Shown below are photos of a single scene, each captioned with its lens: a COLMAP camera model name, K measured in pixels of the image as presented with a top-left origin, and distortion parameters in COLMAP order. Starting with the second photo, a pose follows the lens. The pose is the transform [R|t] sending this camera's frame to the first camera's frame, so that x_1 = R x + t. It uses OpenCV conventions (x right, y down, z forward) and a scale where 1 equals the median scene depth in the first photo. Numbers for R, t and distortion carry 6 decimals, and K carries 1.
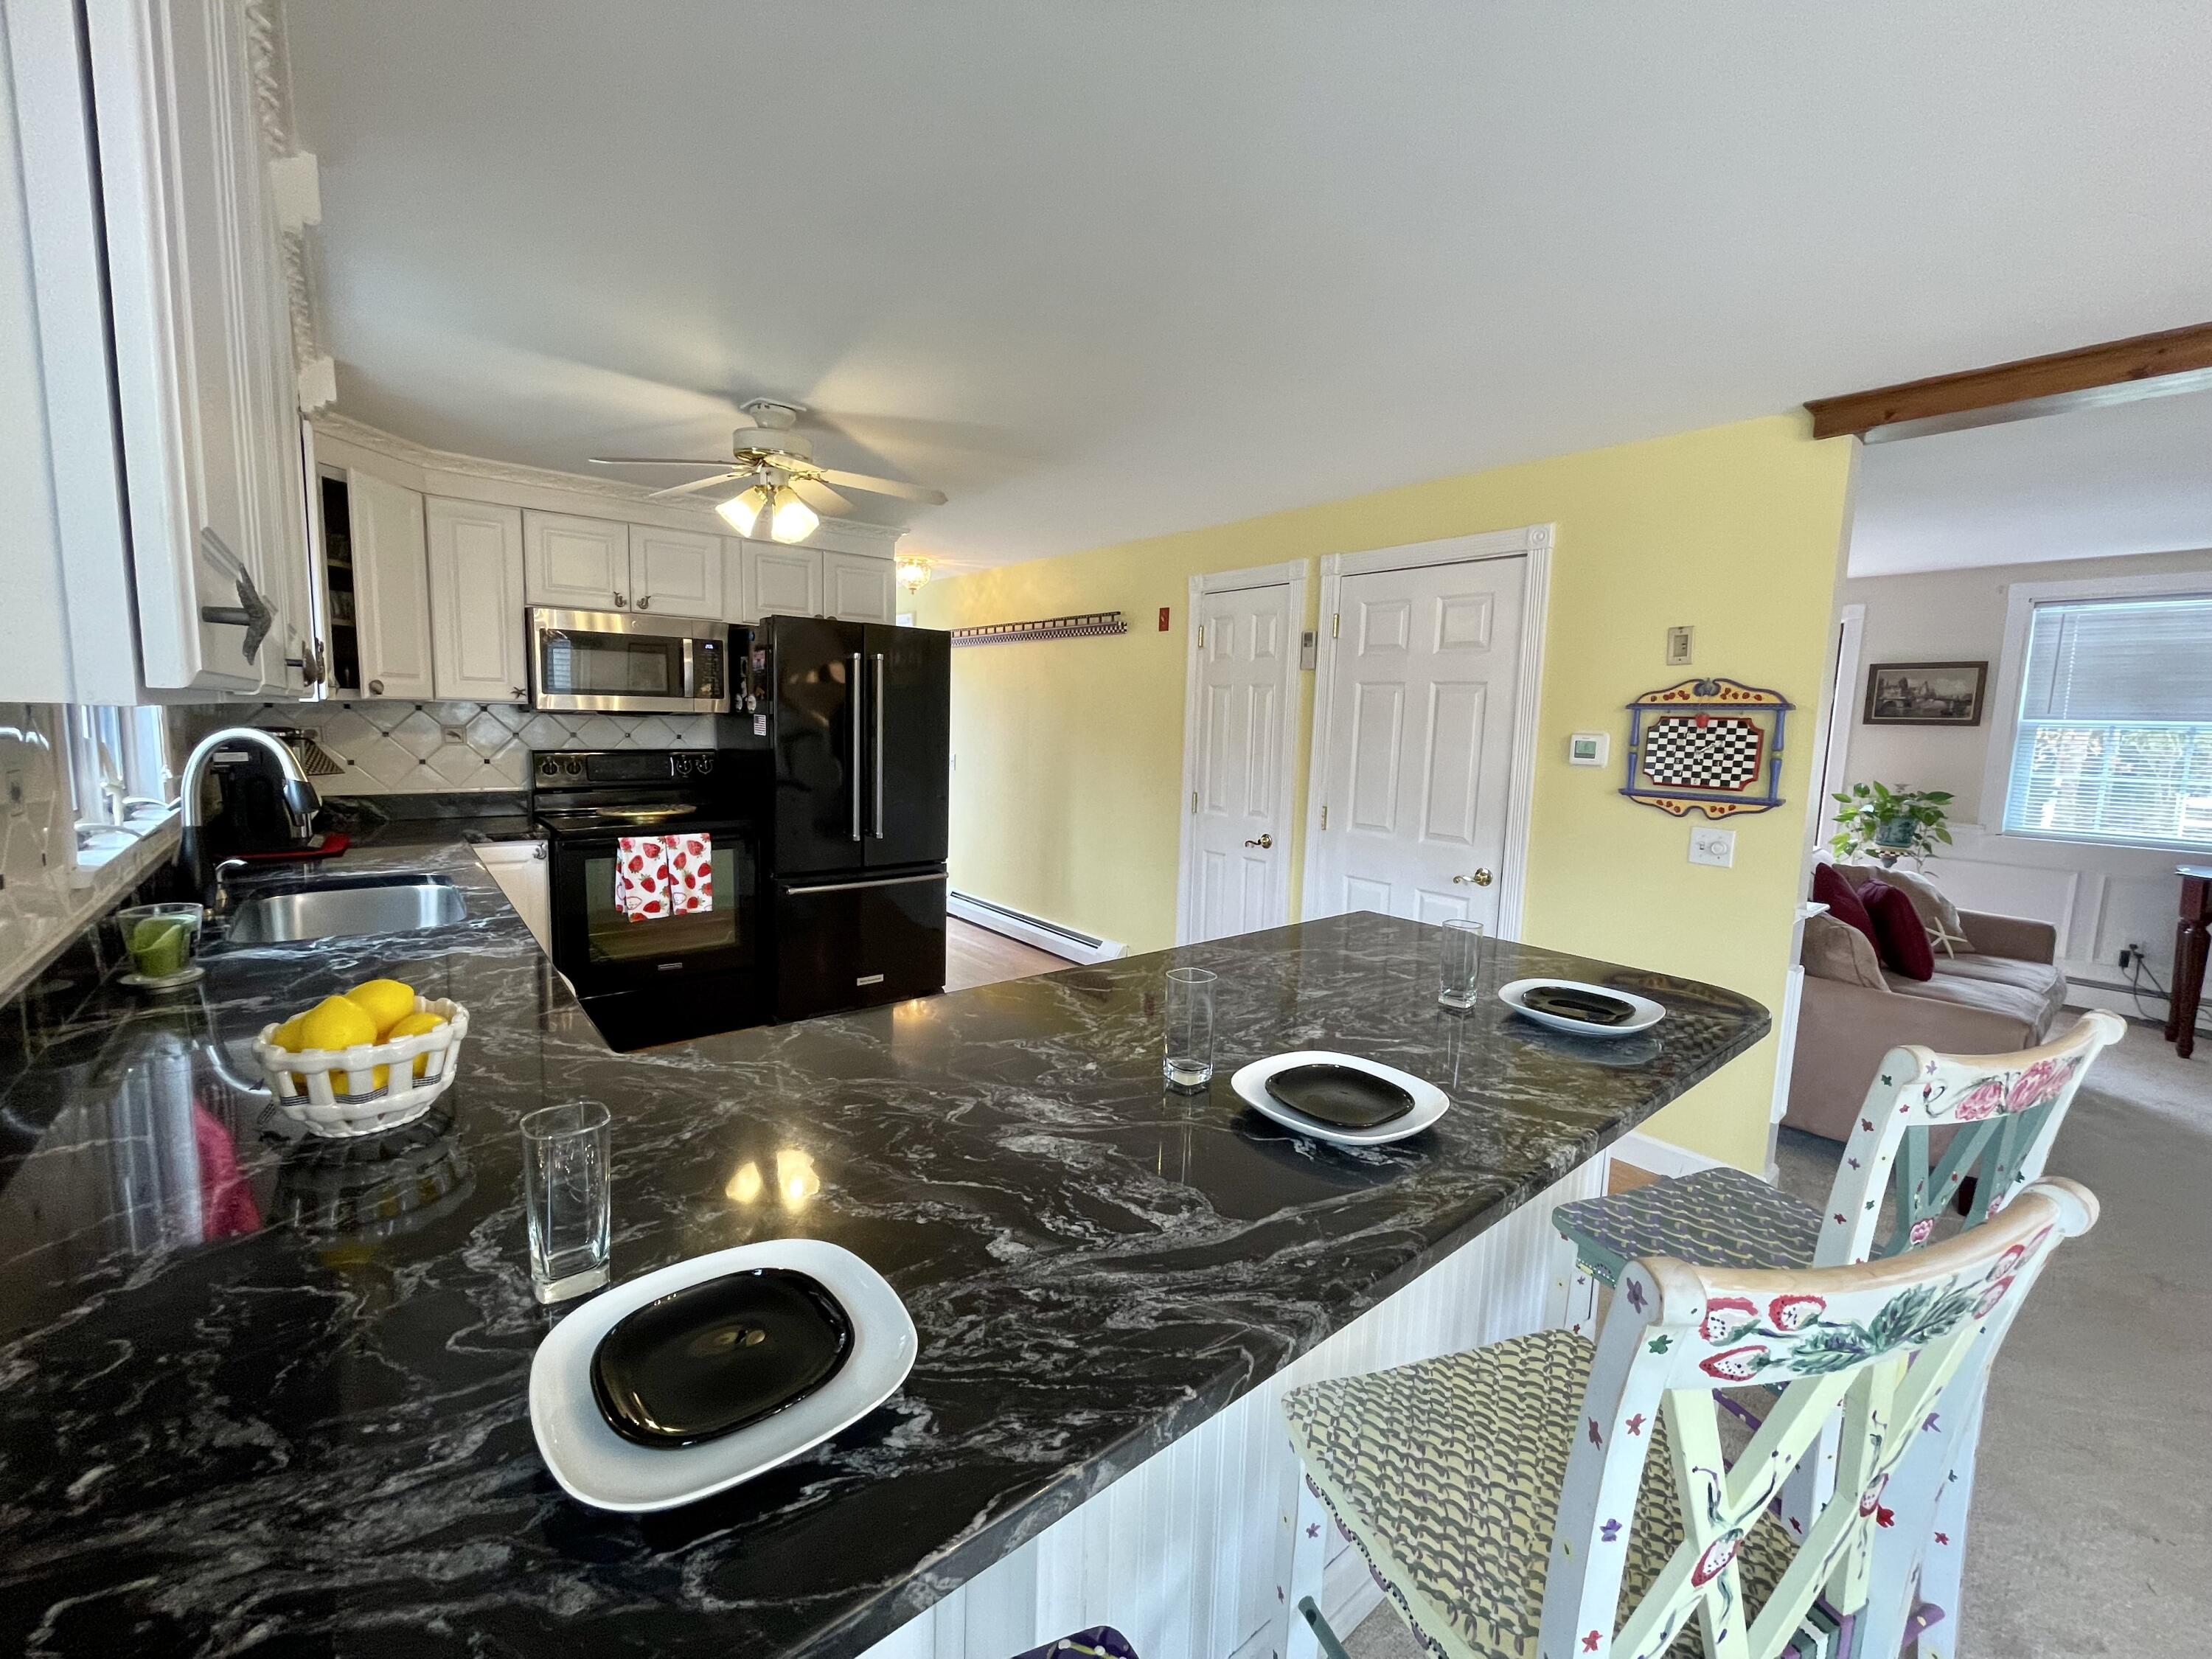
lens RADIAL K [[892.8, 0, 1093.6], [0, 892.8, 826.5], [0, 0, 1]] dist [-0.001557, -0.000202]
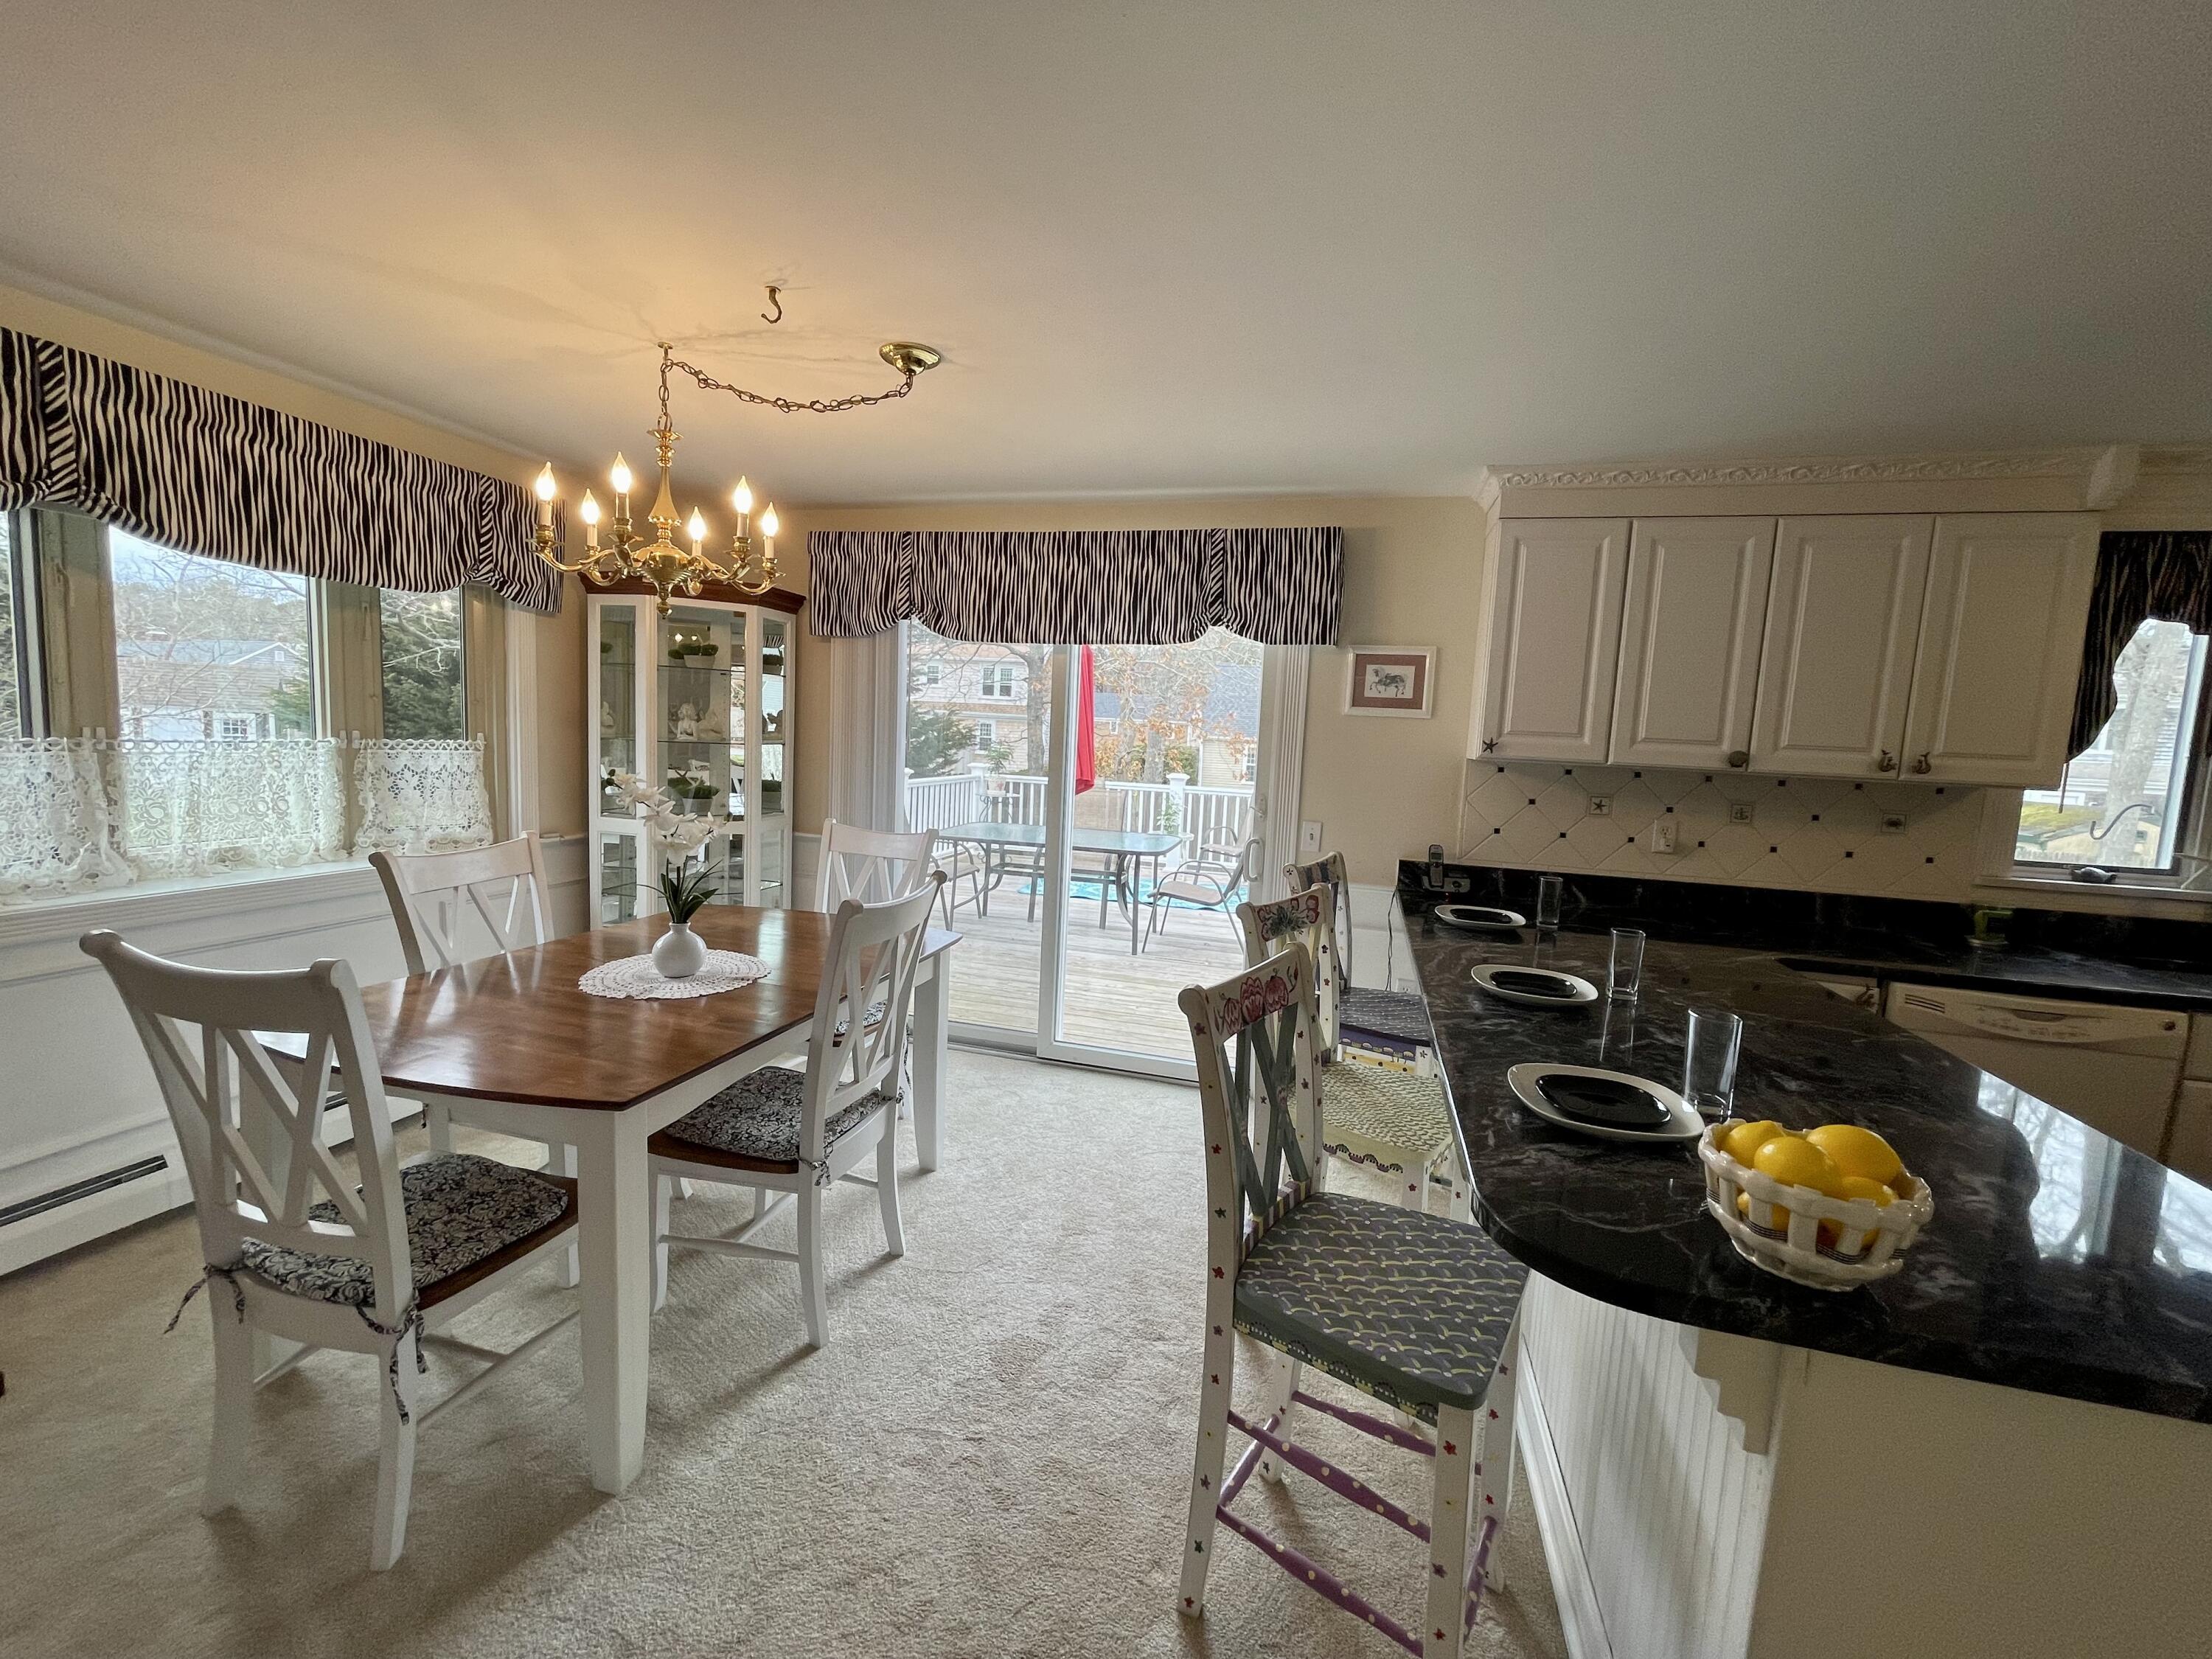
lens RADIAL K [[892.8, 0, 1105.0], [0, 892.8, 823.6], [0, 0, 1]] dist [-0.001557, -0.000202]
pose [[-0.818655, -0.004103, -0.574271, 0.468219], [-0.135008, 0.973324, 0.185508, -0.049350], [0.558190, 0.229398, -0.797371, 0.447925]]
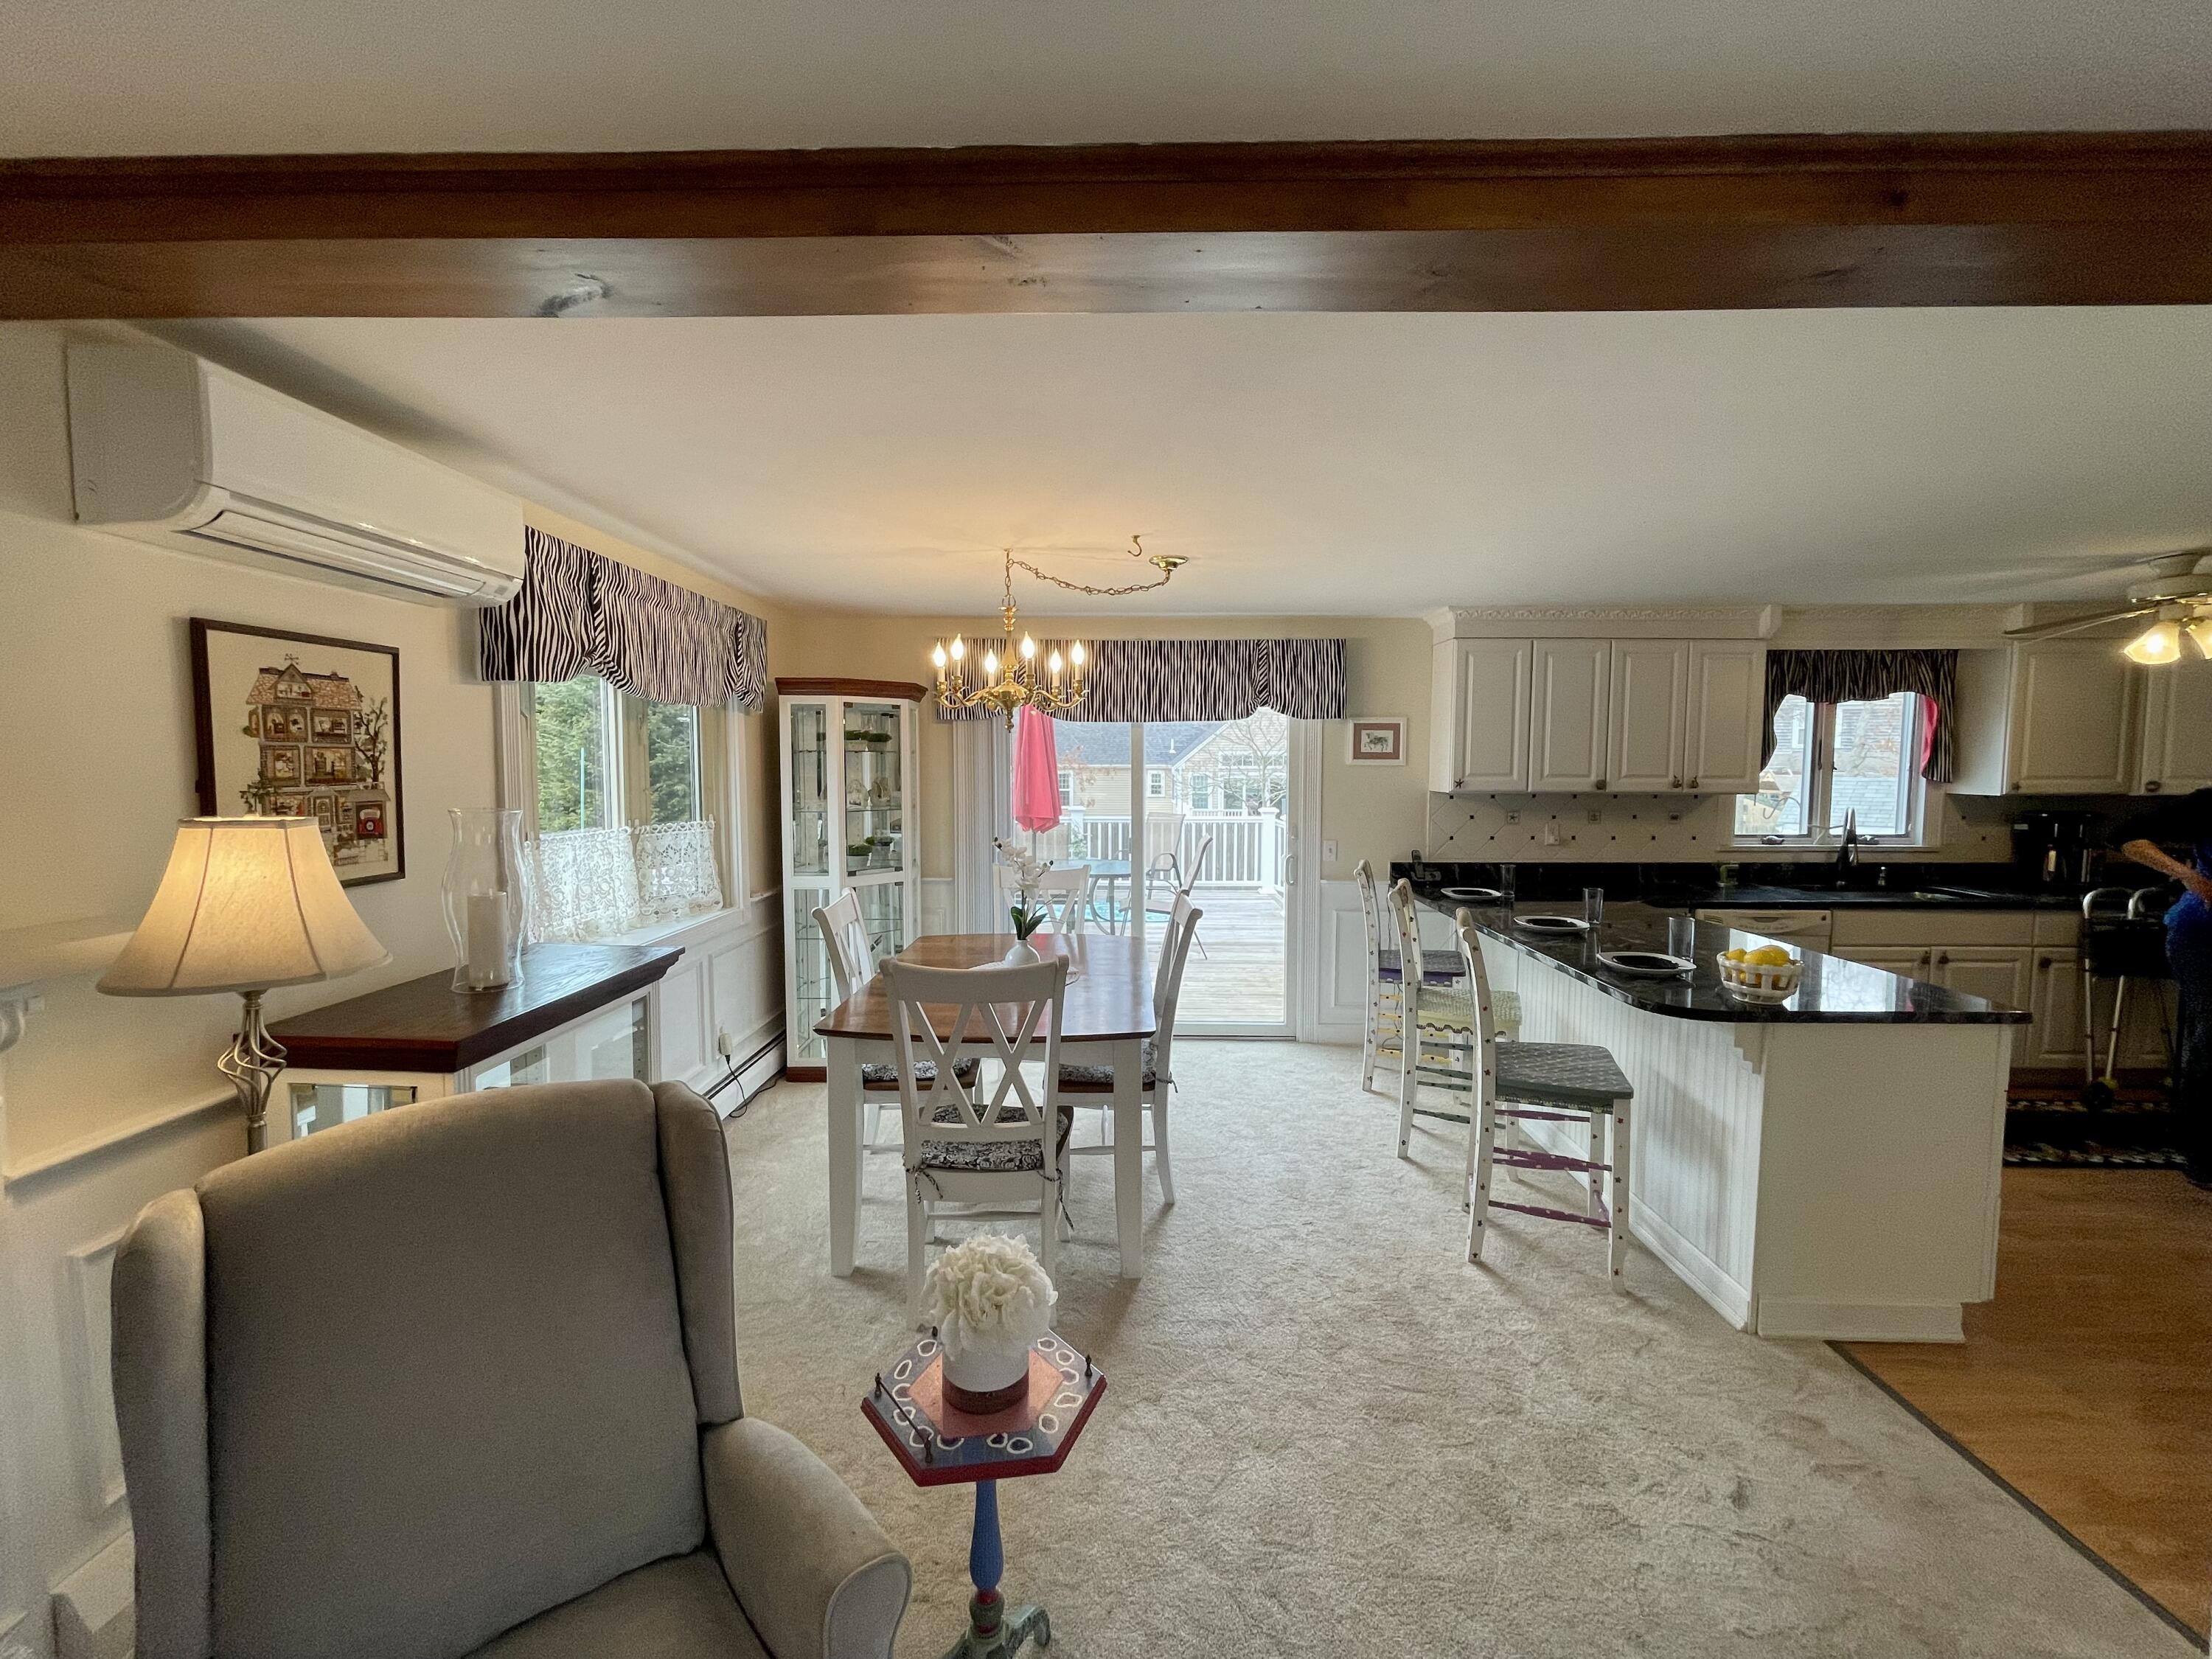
lens RADIAL K [[892.8, 0, 1104.8], [0, 892.8, 822.9], [0, 0, 1]] dist [-0.001557, -0.000202]
pose [[-0.650700, 0.026944, -0.758857, 0.859707], [-0.107264, 0.986087, 0.126988, -0.062147], [0.751721, 0.164029, -0.638757, 0.425182]]
